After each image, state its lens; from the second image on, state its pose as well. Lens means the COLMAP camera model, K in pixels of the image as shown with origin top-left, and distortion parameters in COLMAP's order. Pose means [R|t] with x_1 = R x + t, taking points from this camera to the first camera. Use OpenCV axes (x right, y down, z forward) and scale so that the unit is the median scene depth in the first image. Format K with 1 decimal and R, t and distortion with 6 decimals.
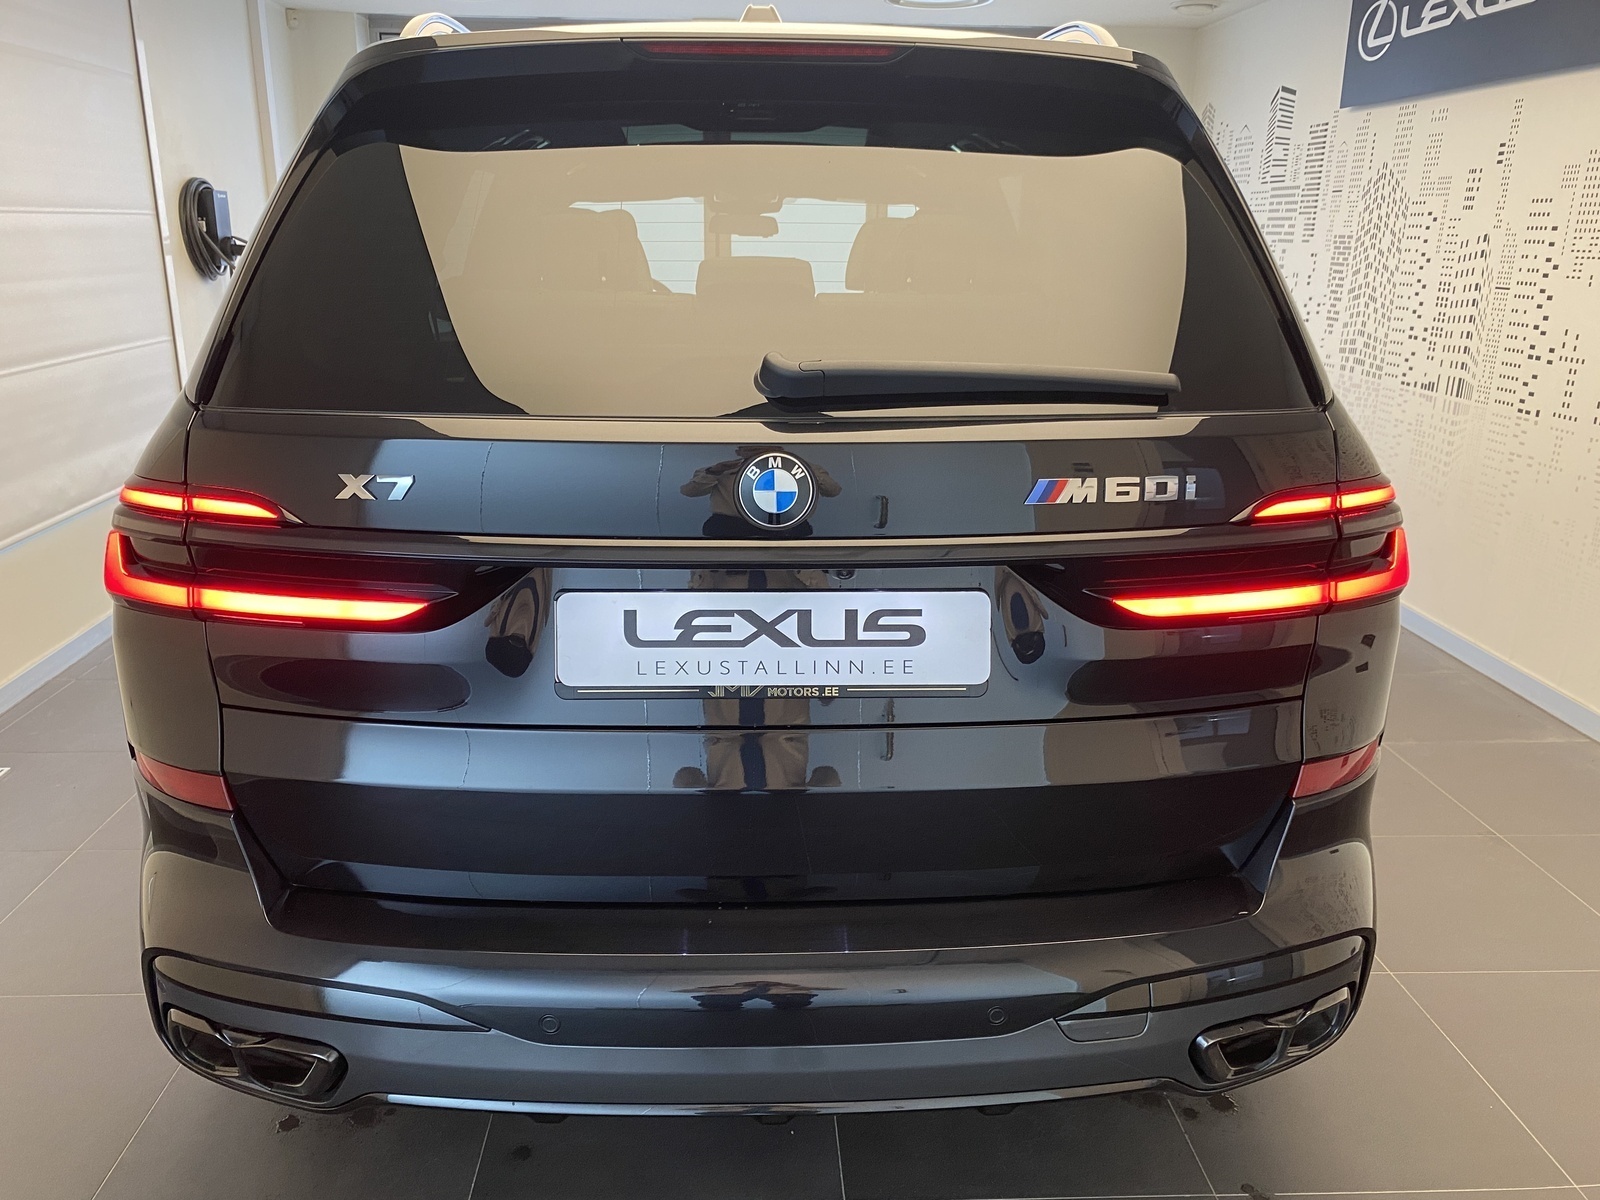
lens RADIAL K [[1232.9, 0, 788.6], [0, 1232.9, 593.4], [0, 0, 1]] dist [0.099028, -0.119892]
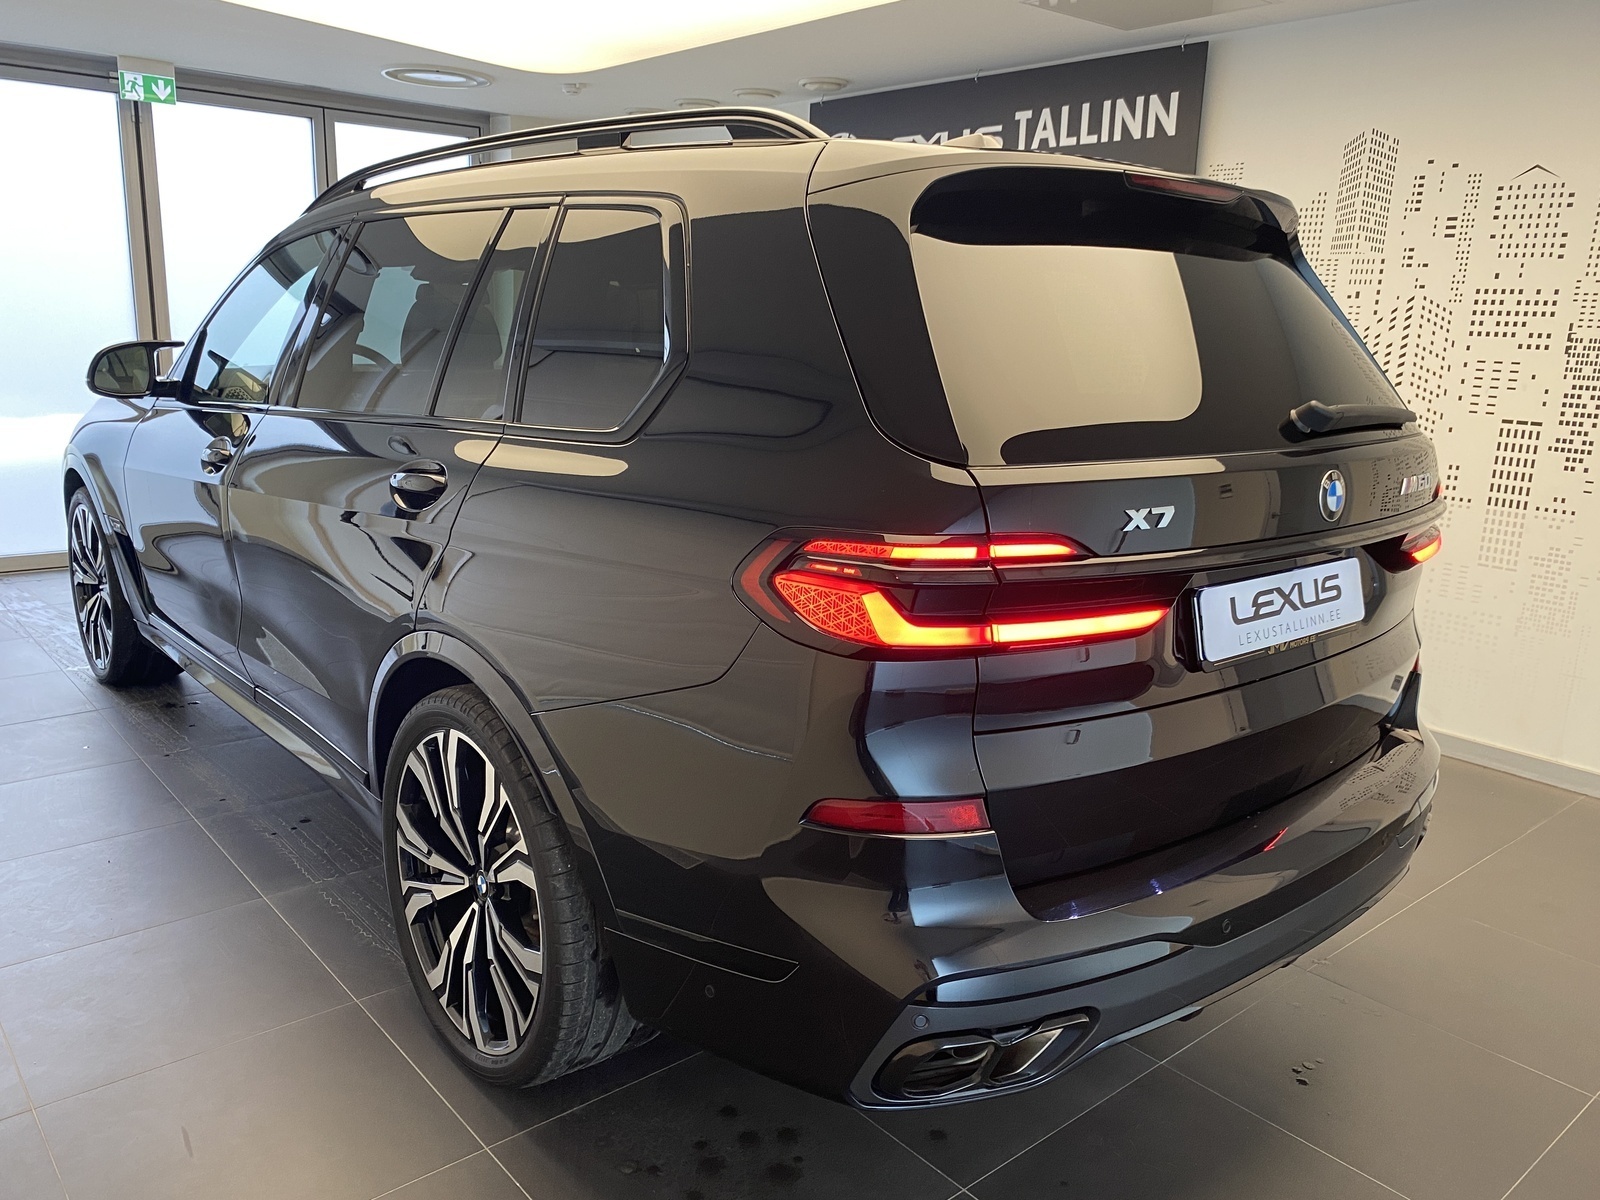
lens RADIAL K [[1232.9, 0, 788.6], [0, 1232.9, 593.4], [0, 0, 1]] dist [0.099028, -0.119892]
pose [[0.773156, -0.119012, 0.622950, -1.320493], [0.149045, 0.988823, 0.003928, -0.066636], [-0.616455, 0.089810, 0.782252, 0.249865]]
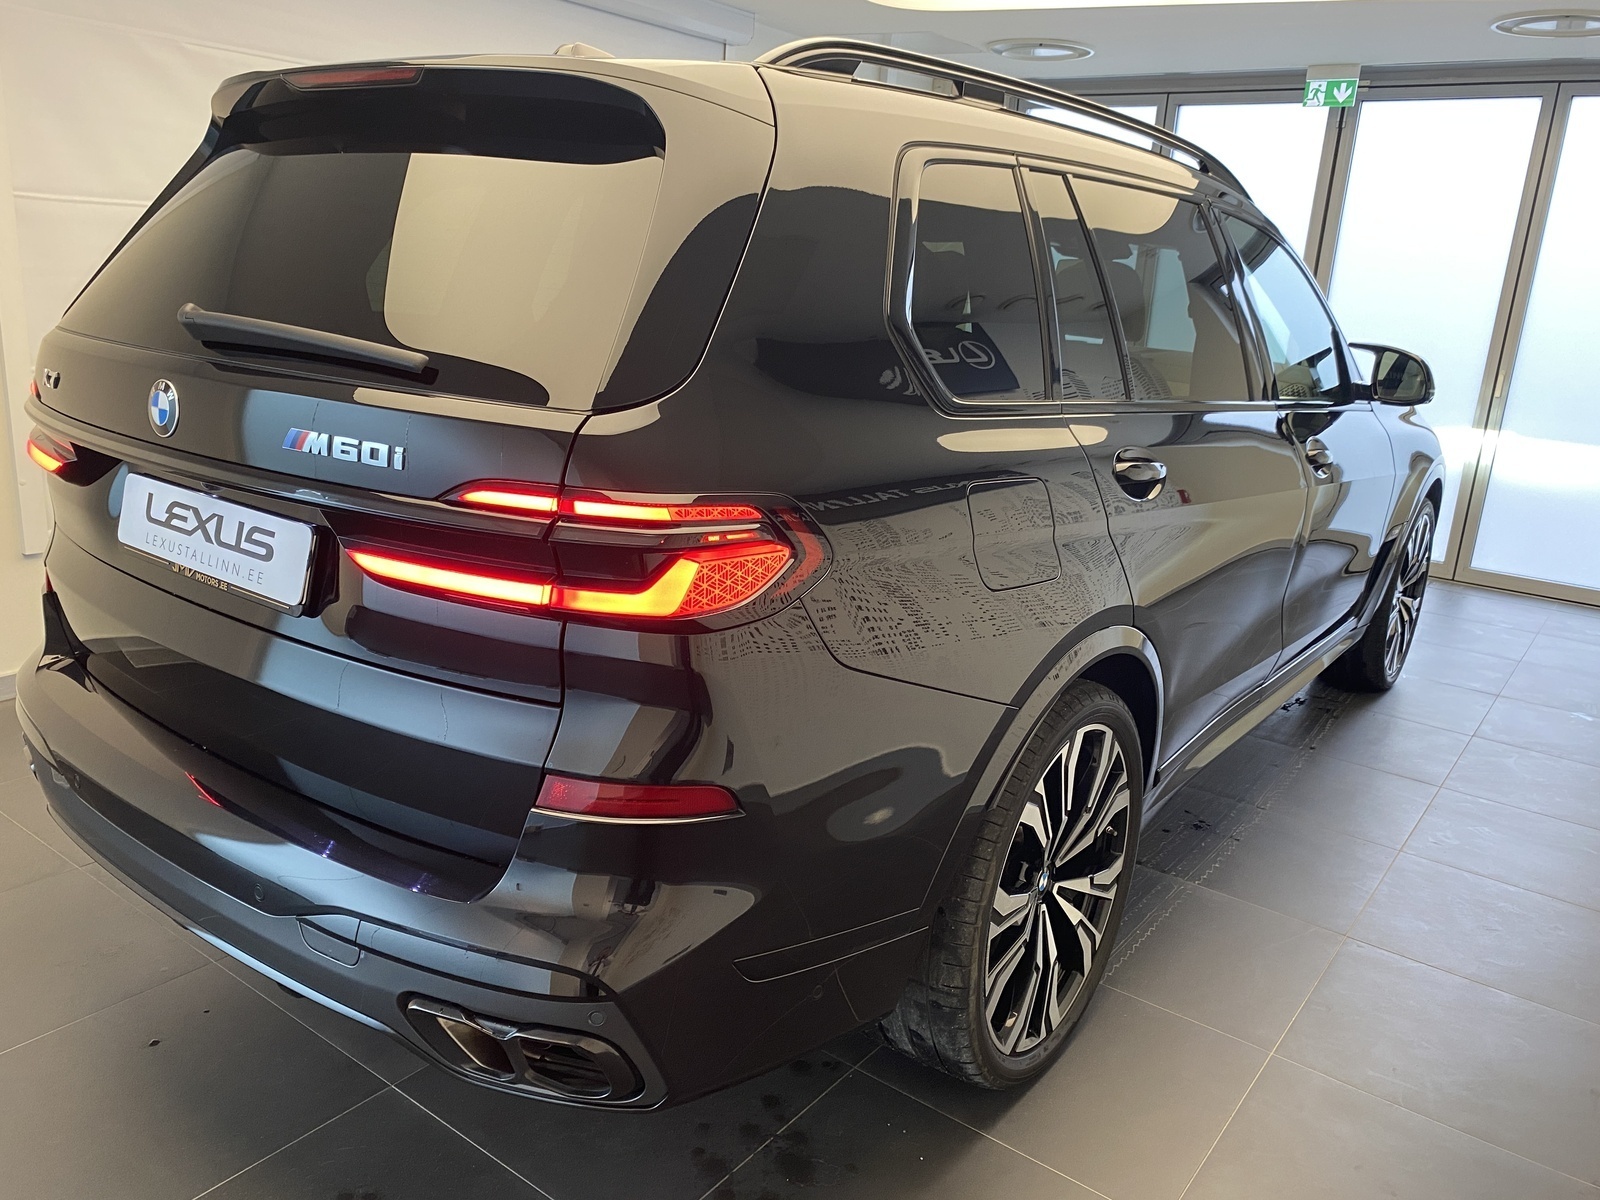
lens RADIAL K [[1232.9, 0, 788.6], [0, 1232.9, 593.4], [0, 0, 1]] dist [0.099028, -0.119892]
pose [[0.769810, 0.201792, -0.605535, 1.220738], [-0.229207, 0.972825, 0.032802, -0.081785], [0.595698, 0.113541, 0.795143, 0.354154]]
